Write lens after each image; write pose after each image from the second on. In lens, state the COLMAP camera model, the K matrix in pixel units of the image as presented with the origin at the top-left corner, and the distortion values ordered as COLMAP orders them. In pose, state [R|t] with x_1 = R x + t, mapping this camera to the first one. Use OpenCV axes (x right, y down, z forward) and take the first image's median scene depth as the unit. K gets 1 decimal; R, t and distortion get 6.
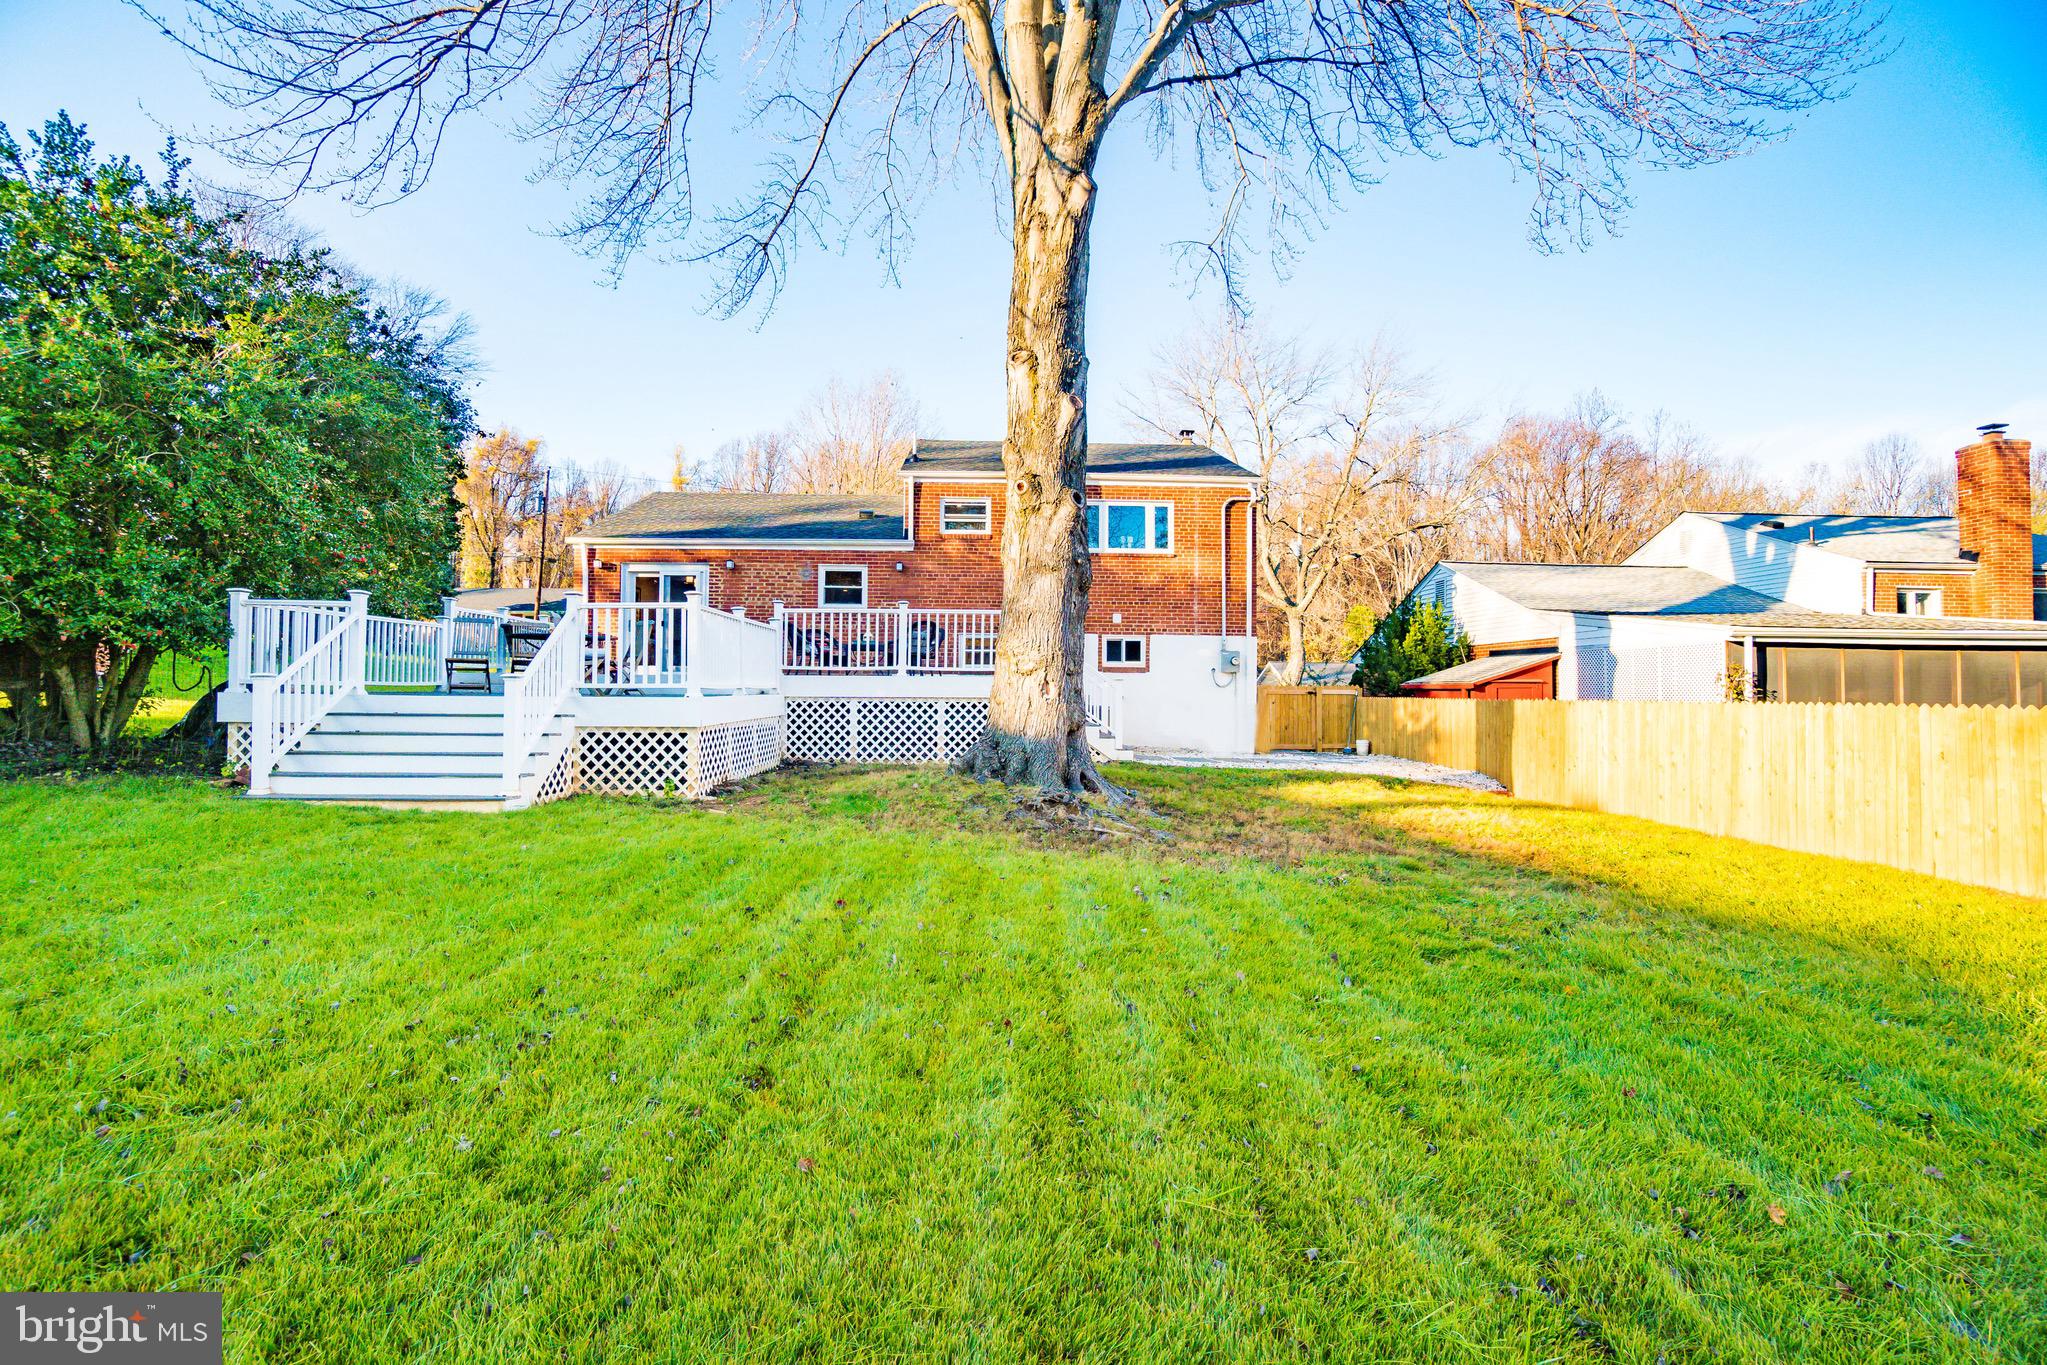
lens RADIAL K [[894.1, 0, 983.2], [0, 894.1, 655.8], [0, 0, 1]] dist [-0.028277, 0.001440]
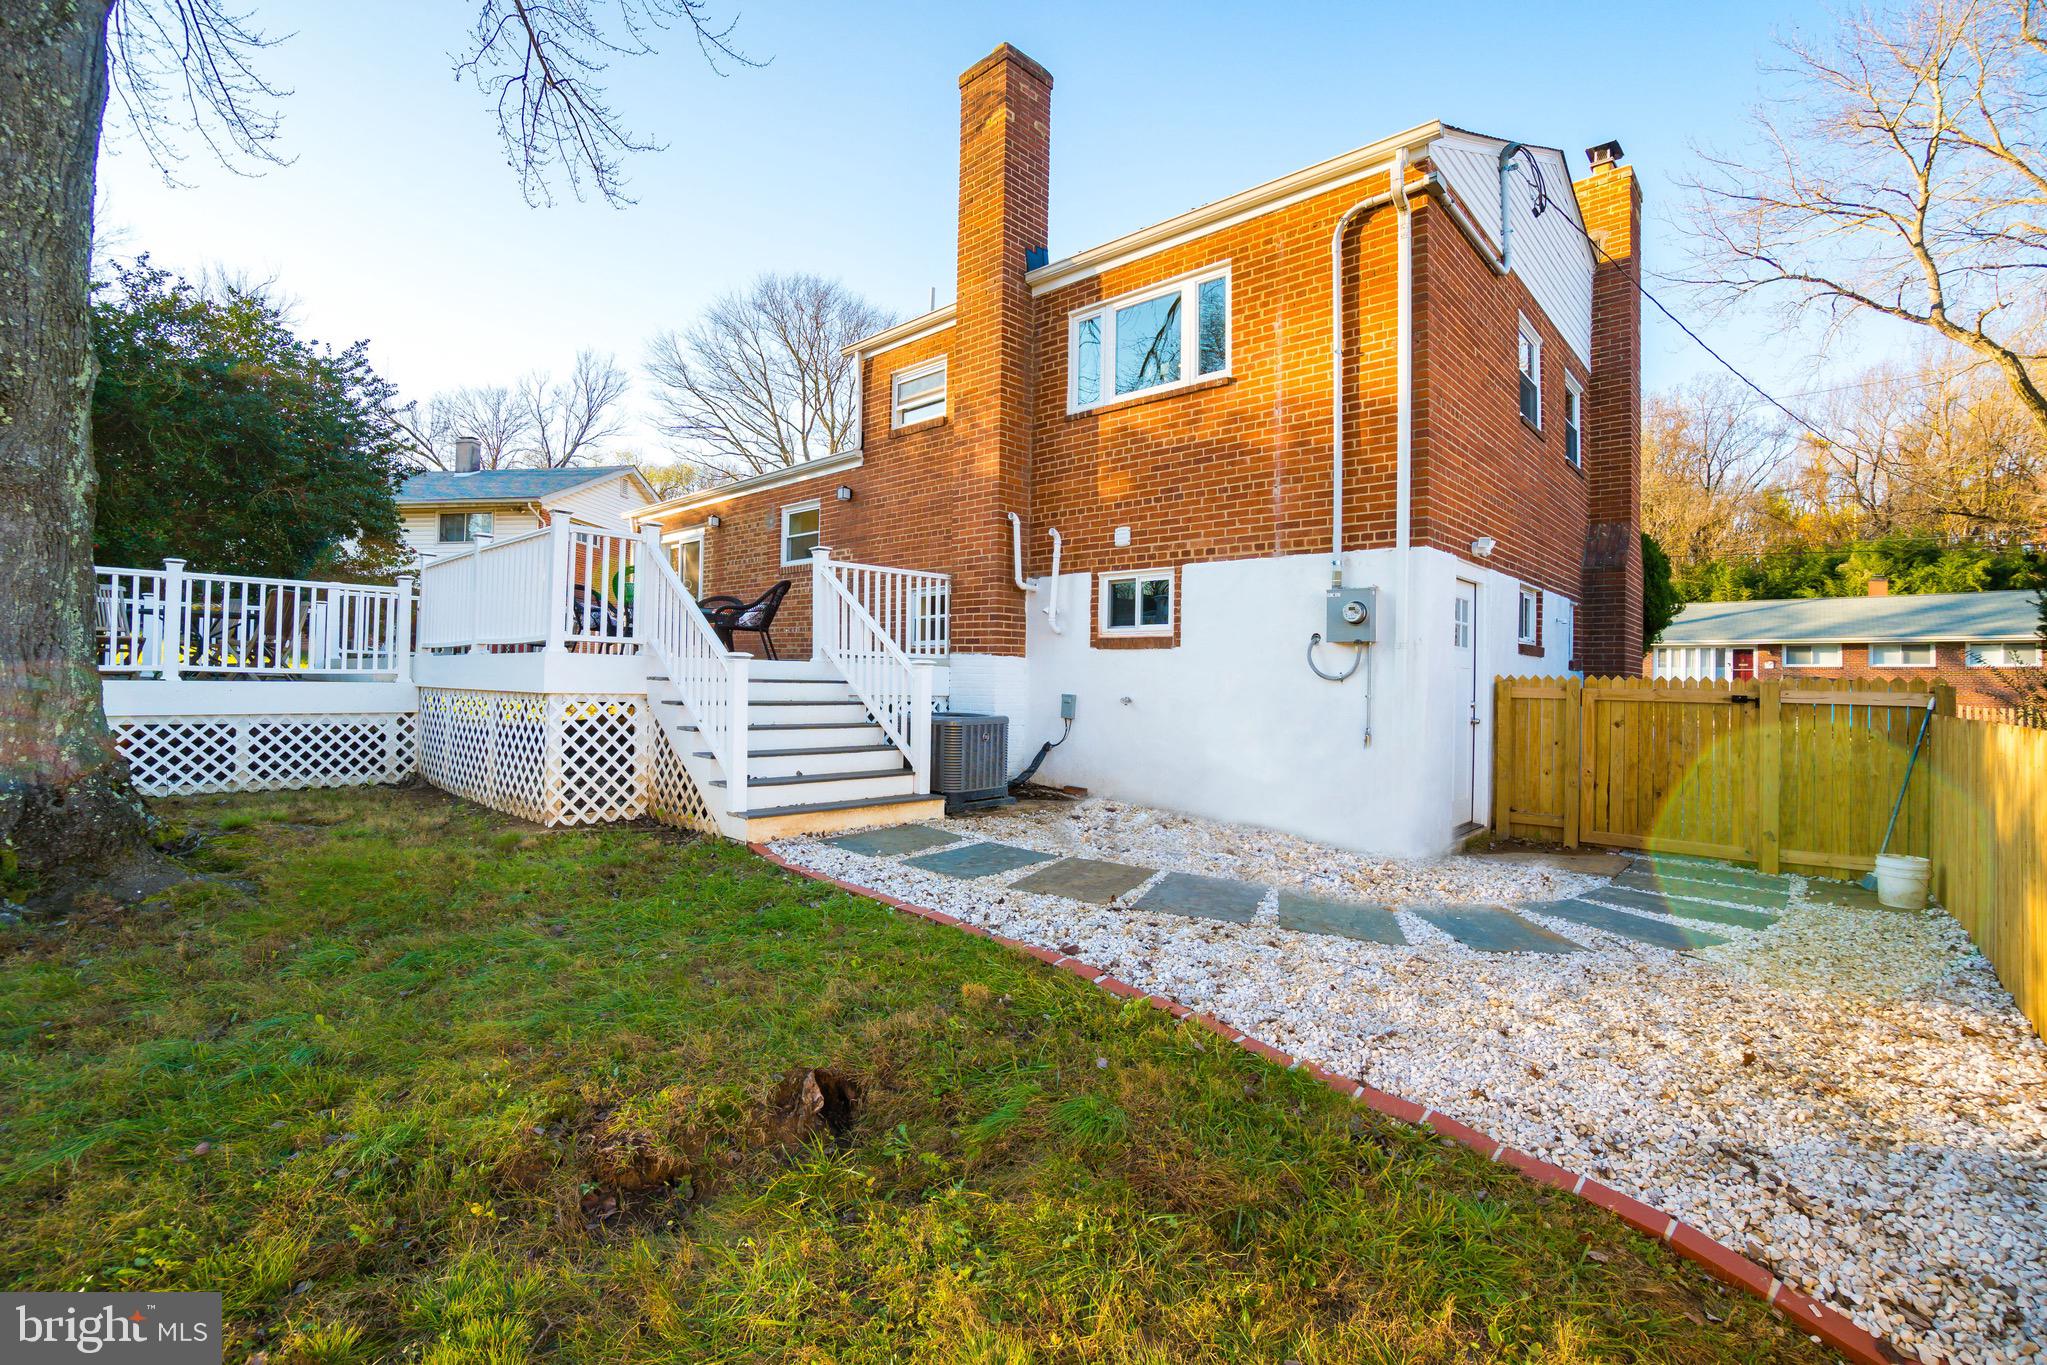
lens RADIAL K [[894.1, 0, 971.8], [0, 894.1, 677.0], [0, 0, 1]] dist [-0.028277, 0.001440]
pose [[0.712715, 0.004356, -0.701441, 0.434538], [0.014301, 0.999683, 0.020738, 0.022937], [0.701308, -0.024812, 0.712426, 0.596180]]
